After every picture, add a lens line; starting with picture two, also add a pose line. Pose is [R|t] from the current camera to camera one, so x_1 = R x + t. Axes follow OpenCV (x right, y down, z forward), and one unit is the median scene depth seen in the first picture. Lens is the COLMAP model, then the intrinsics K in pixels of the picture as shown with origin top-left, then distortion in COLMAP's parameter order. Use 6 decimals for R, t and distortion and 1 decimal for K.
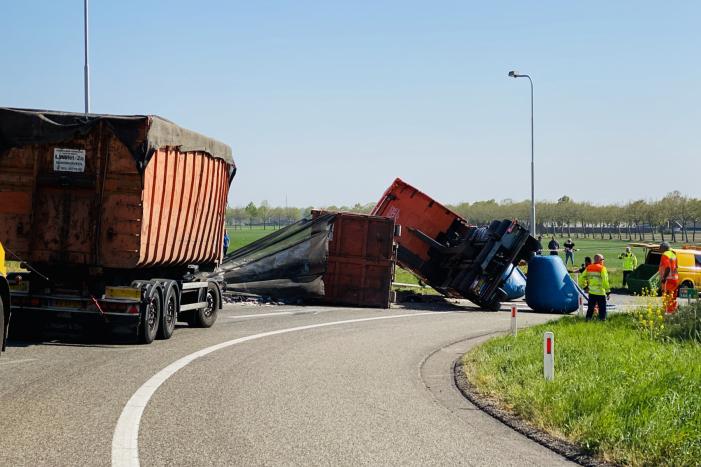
lens RADIAL K [[1437.5, 0, 438.0], [0, 1437.5, 233.4], [0, 0, 1]] dist [0.054909, 0.300098]
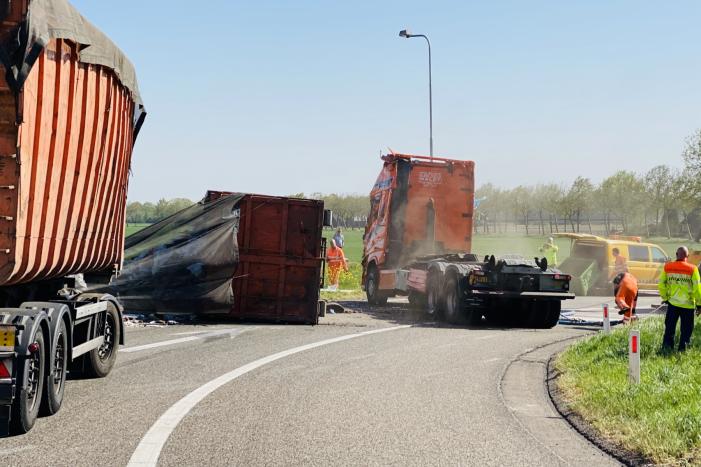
lens RADIAL K [[1437.5, 0, 438.0], [0, 1437.5, 233.4], [0, 0, 1]] dist [0.054909, 0.300098]
pose [[0.990834, -0.010621, 0.134667, -0.105449], [0.010019, 0.999937, 0.005146, 0.004190], [-0.134713, -0.003750, 0.990878, 0.399943]]
